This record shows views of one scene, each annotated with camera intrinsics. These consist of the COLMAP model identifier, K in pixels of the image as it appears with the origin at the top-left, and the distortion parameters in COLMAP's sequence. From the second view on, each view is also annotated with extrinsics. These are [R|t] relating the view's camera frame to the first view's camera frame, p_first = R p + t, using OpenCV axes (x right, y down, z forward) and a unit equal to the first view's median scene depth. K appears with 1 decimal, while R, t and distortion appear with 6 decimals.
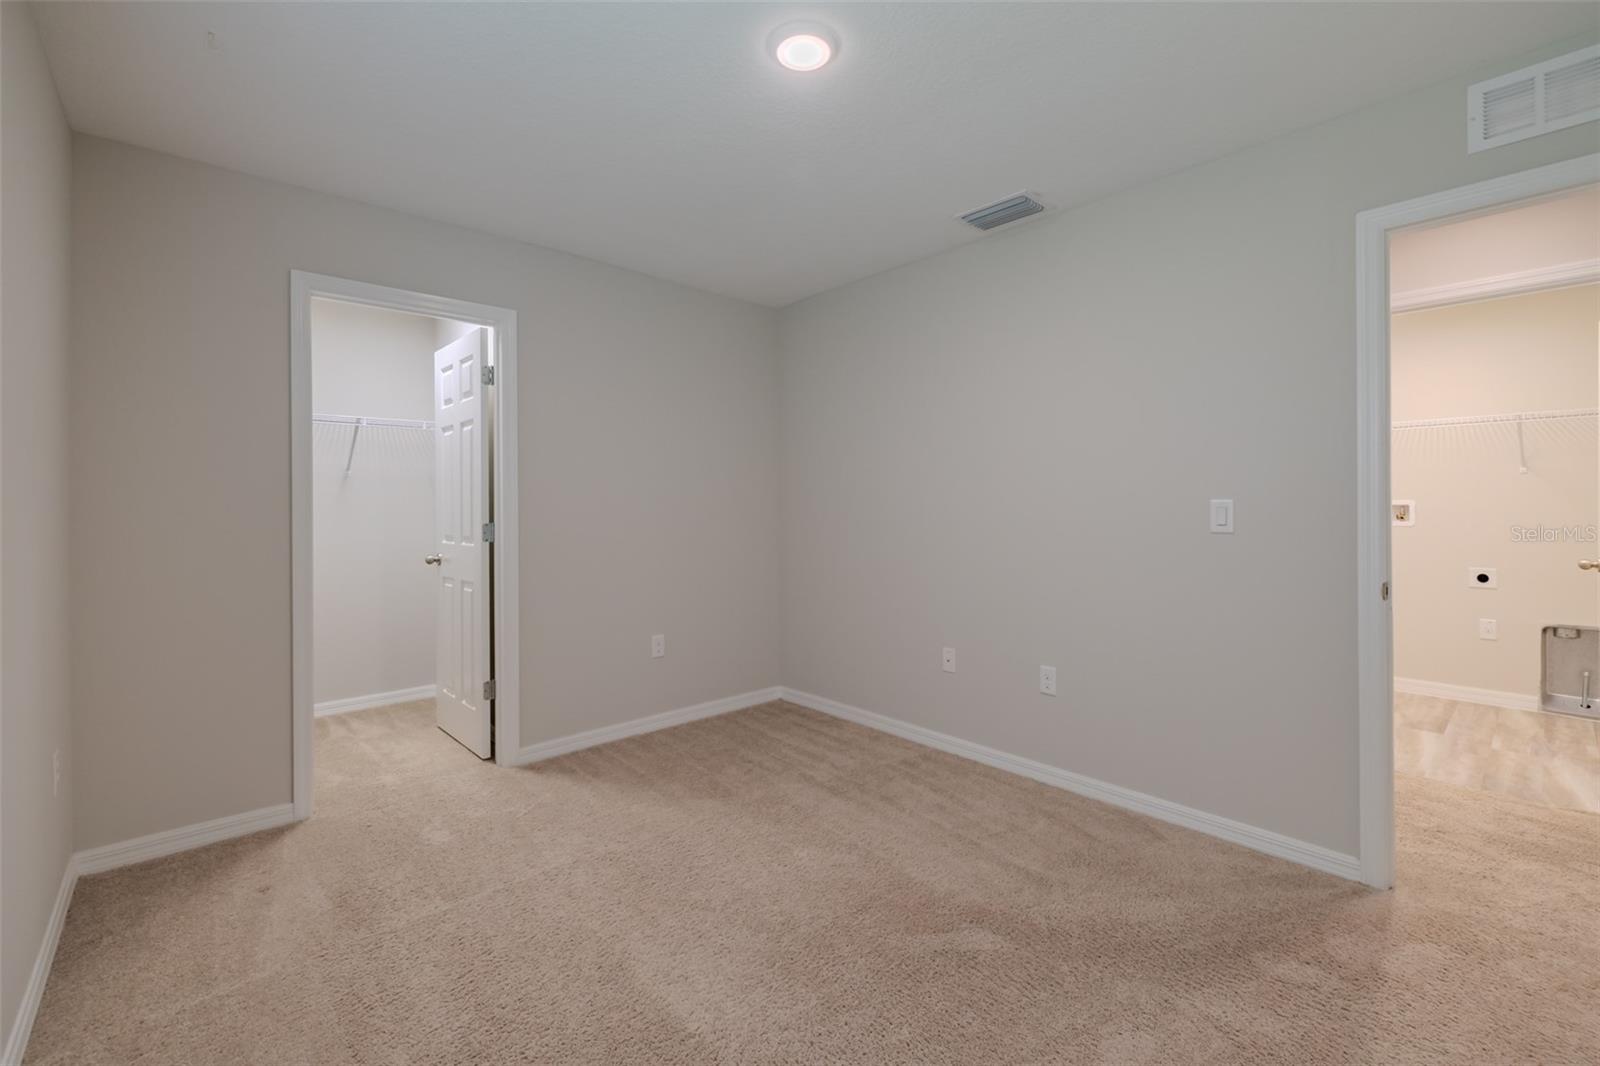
lens RADIAL K [[696.4, 0, 793.4], [0, 696.4, 530.5], [0, 0, 1]] dist [0.000116, -0.000531]
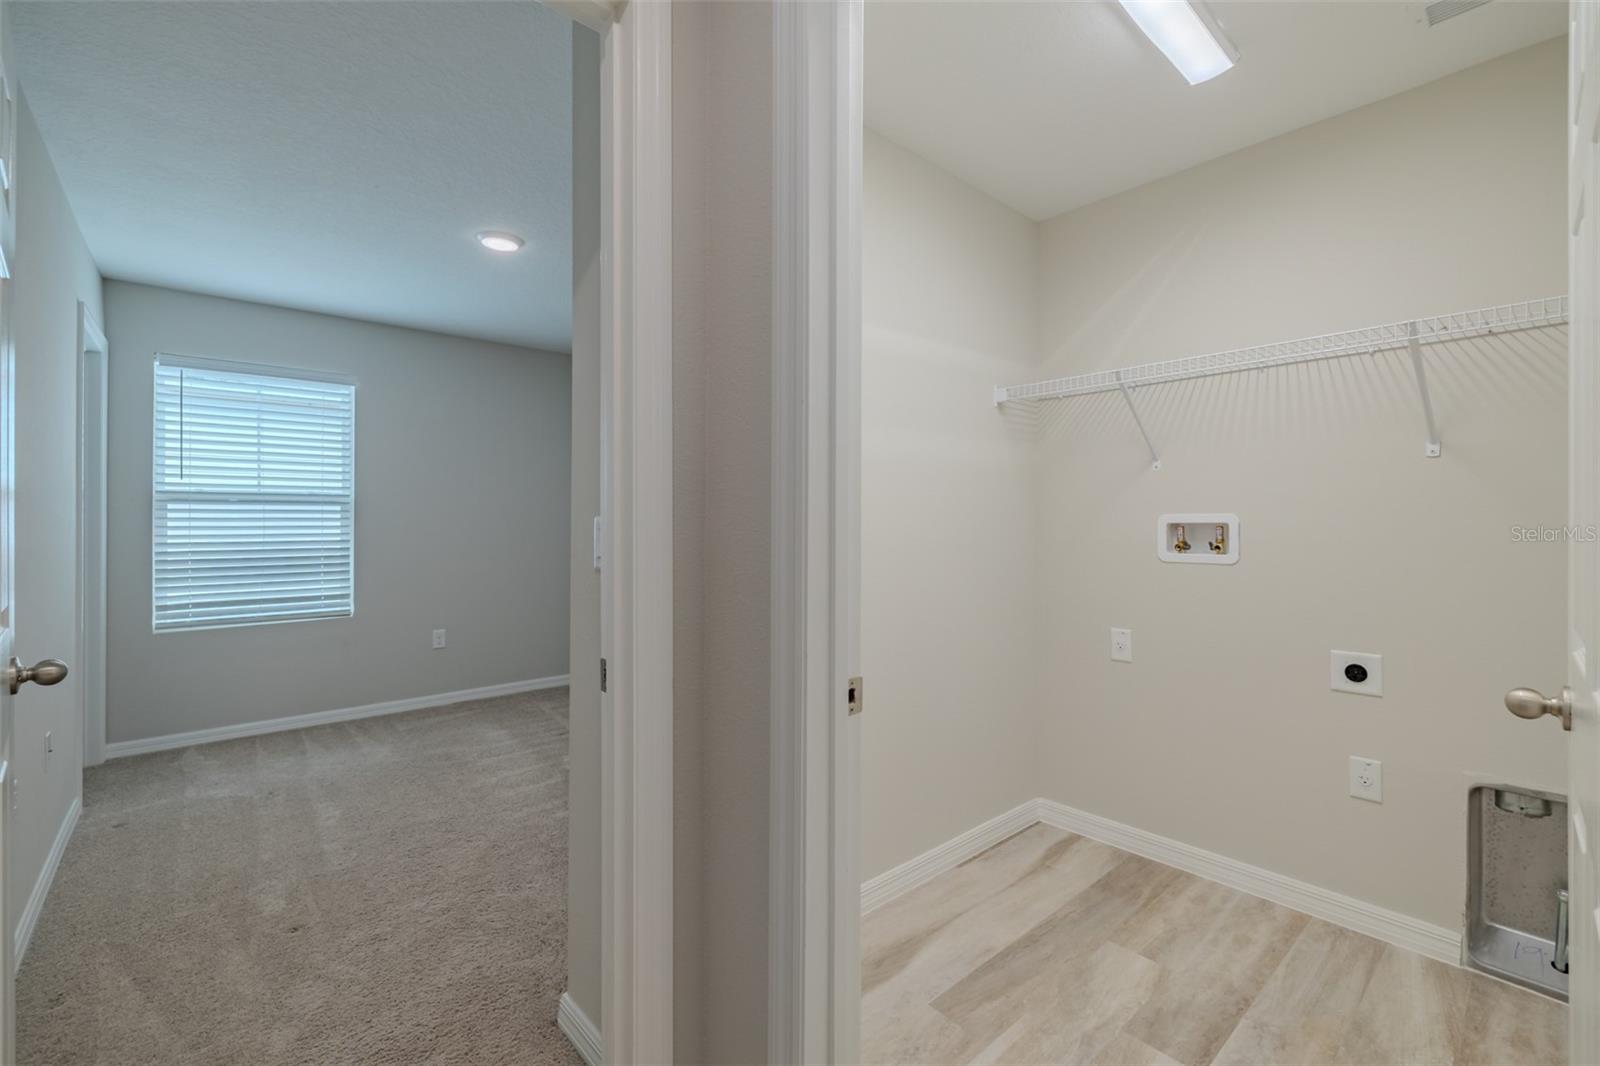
lens RADIAL K [[696.4, 0, 801.6], [0, 696.4, 545.7], [0, 0, 1]] dist [0.000116, -0.000531]
pose [[0.999817, 0.008446, -0.017183, 0.633234], [-0.008398, 0.999961, 0.002847, -0.020535], [0.017207, -0.002702, 0.999848, 0.525033]]
